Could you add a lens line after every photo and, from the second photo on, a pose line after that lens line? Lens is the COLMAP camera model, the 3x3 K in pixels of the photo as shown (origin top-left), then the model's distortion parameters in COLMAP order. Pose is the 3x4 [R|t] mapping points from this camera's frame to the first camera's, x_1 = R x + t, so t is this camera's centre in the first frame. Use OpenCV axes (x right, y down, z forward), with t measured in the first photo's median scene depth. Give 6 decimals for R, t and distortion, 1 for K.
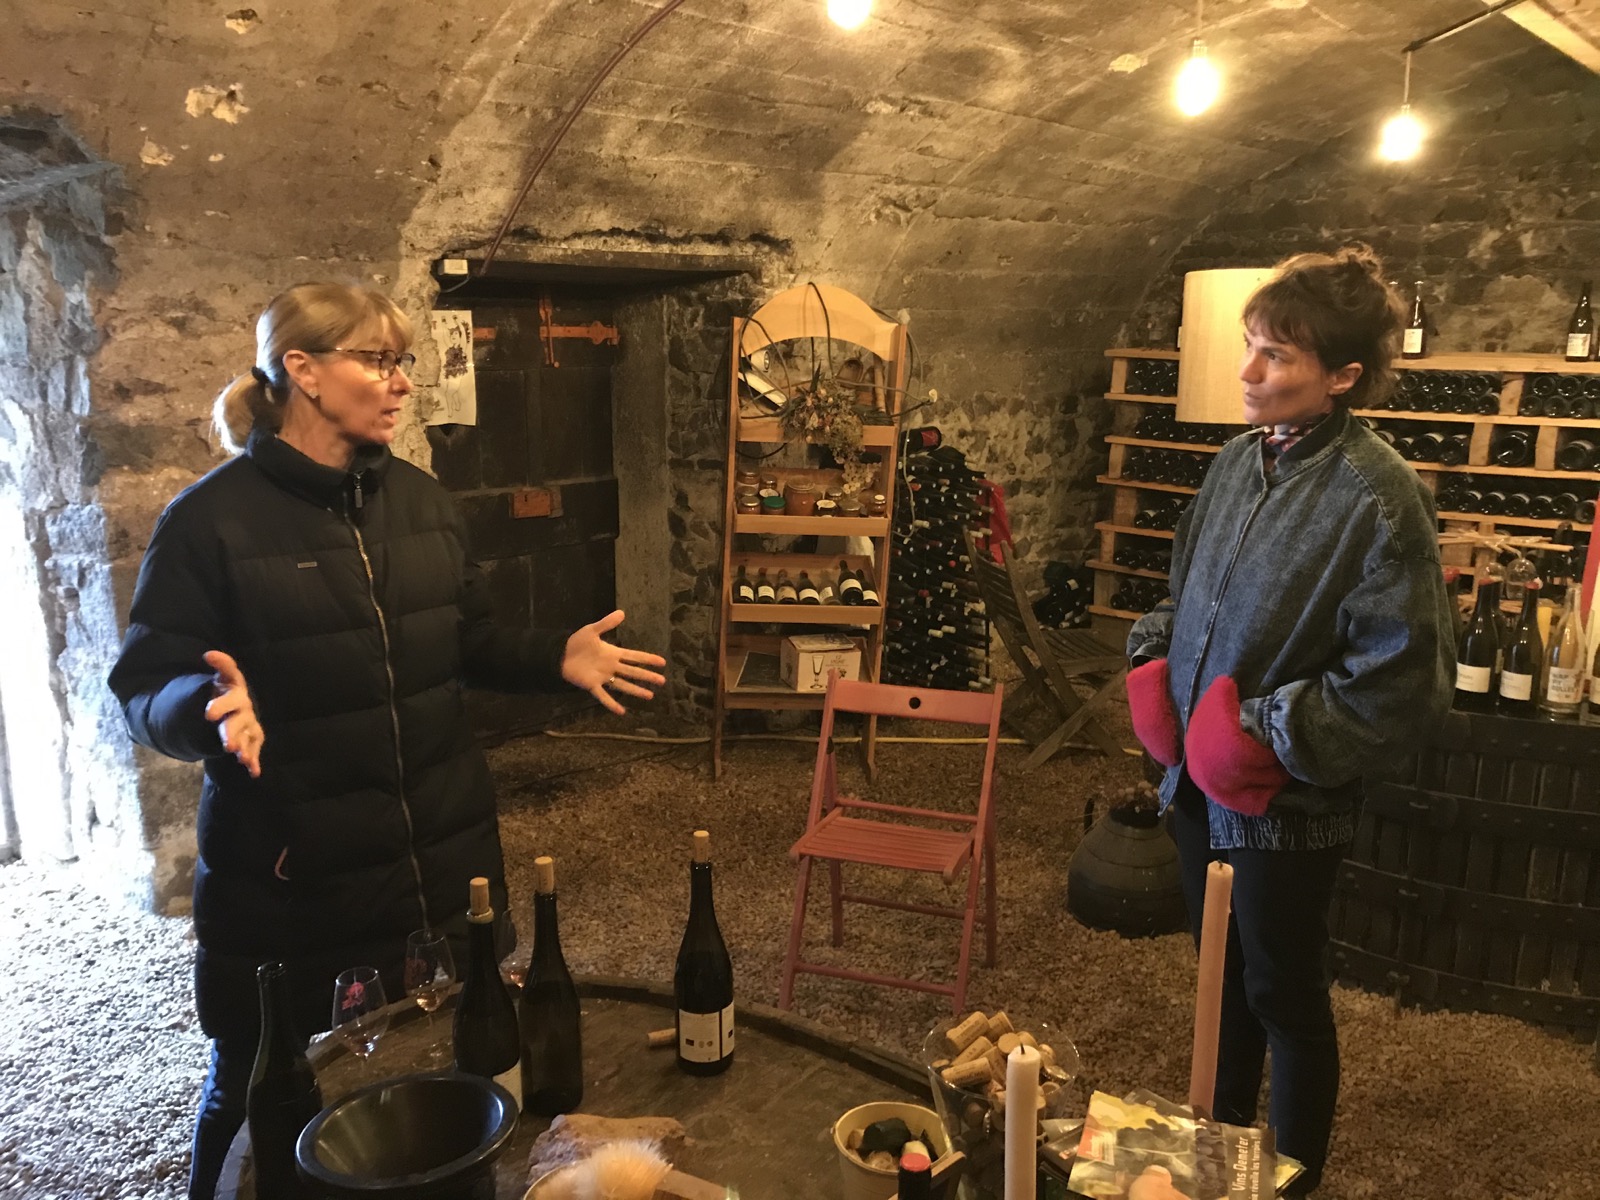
lens RADIAL K [[1306.9, 0, 800.0], [0, 1306.9, 600.0], [0, 0, 1]] dist [0.038122, -0.039010]
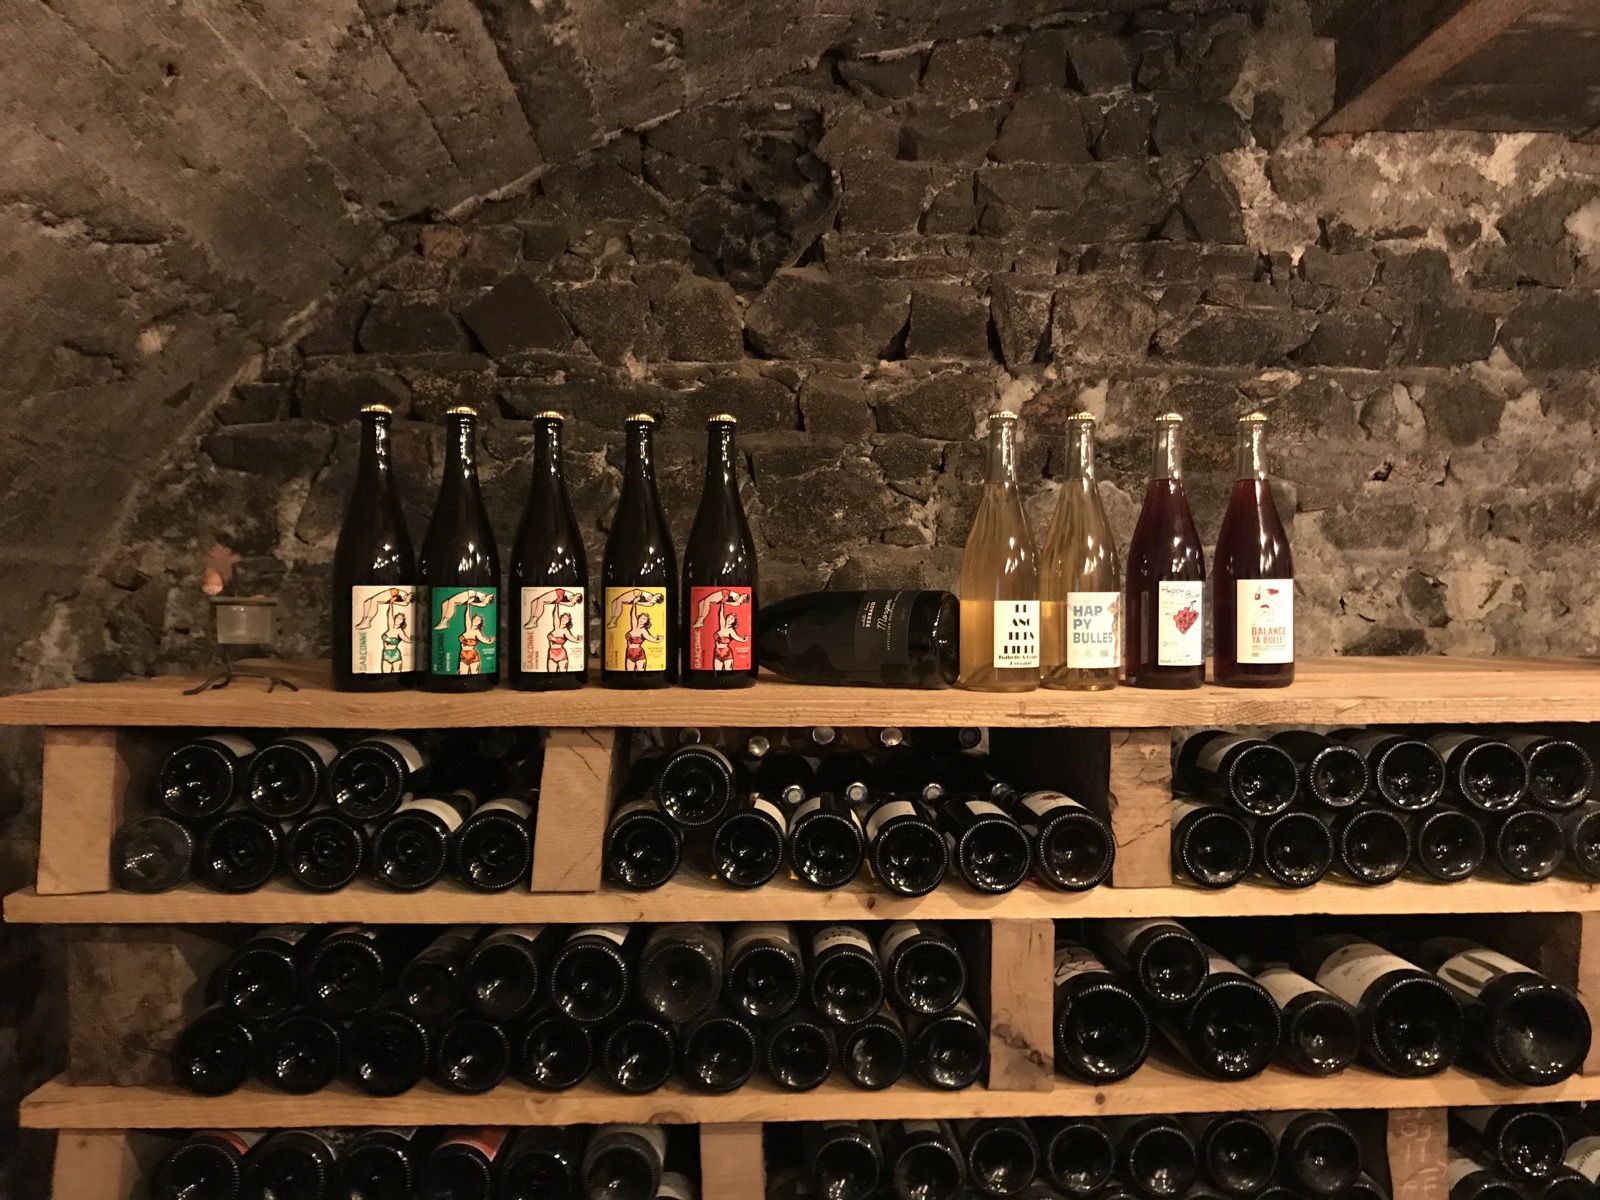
lens RADIAL K [[1306.9, 0, 800.0], [0, 1306.9, 600.0], [0, 0, 1]] dist [0.038122, -0.039010]
pose [[0.718730, 0.001726, 0.695287, 0.178152], [0.164197, 0.971291, -0.172144, -0.147773], [-0.675623, 0.237889, 0.697812, 0.760091]]
